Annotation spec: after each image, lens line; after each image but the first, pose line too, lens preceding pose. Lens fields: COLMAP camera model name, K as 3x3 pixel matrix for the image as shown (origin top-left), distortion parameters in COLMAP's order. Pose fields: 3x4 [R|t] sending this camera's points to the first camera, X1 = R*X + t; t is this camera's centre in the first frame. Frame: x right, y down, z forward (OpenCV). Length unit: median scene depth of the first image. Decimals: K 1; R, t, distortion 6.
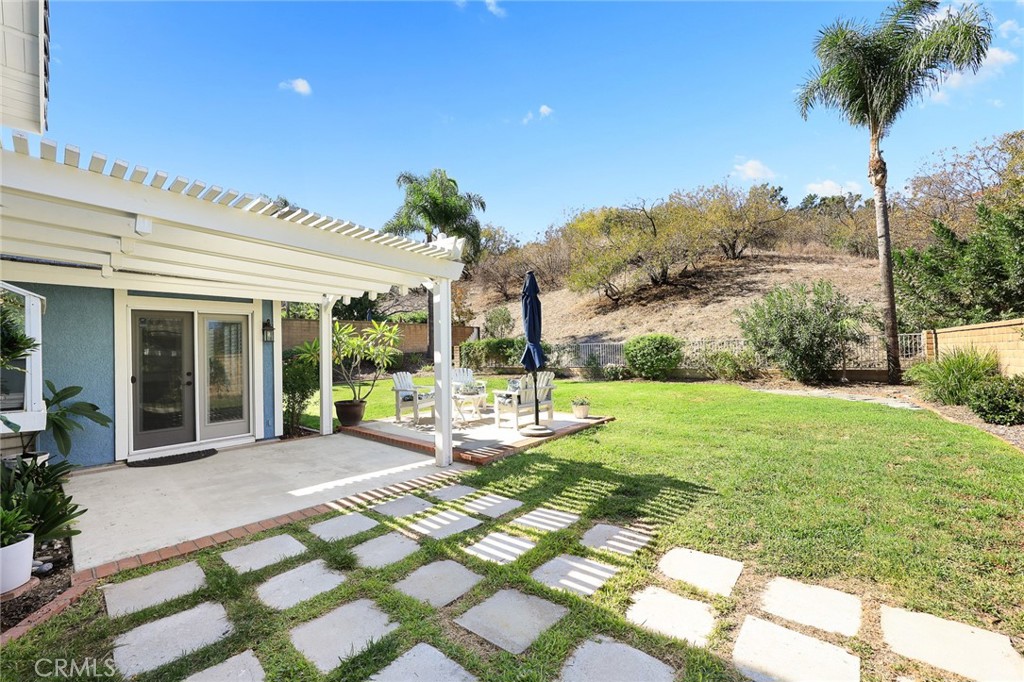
lens RADIAL K [[428.1, 0, 514.5], [0, 428.1, 342.0], [0, 0, 1]] dist [-0.000314, 0.000035]
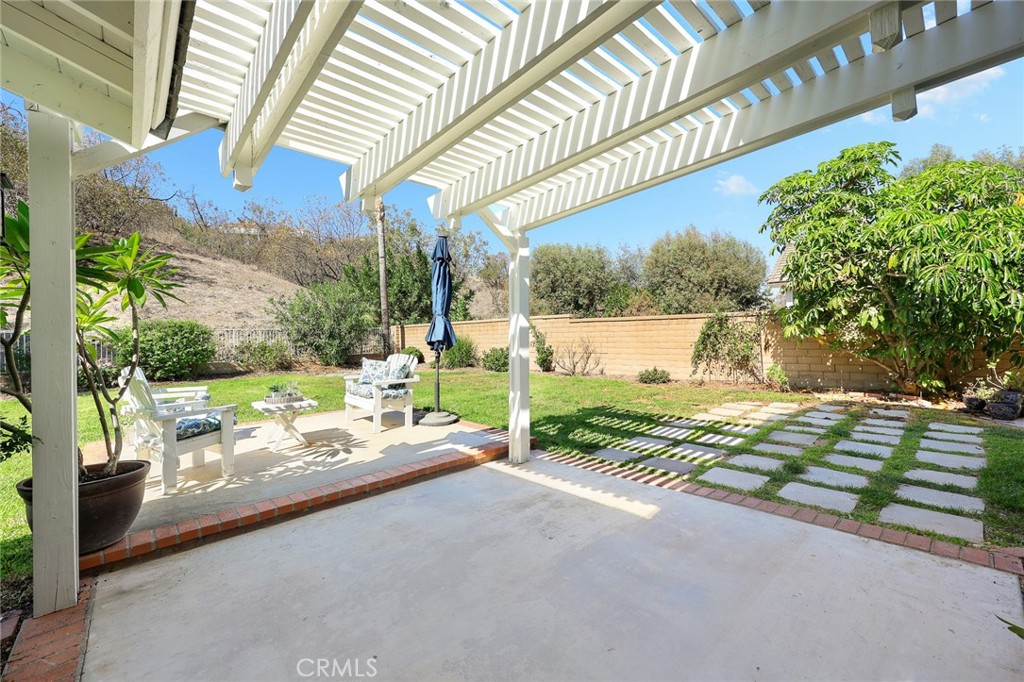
lens RADIAL K [[428.1, 0, 514.5], [0, 428.1, 342.0], [0, 0, 1]] dist [-0.000314, 0.000035]
pose [[0.074901, 0.000829, 0.997191, -1.451174], [0.005852, 0.999982, -0.001271, 0.101333], [-0.997174, 0.005930, 0.074895, 1.434838]]
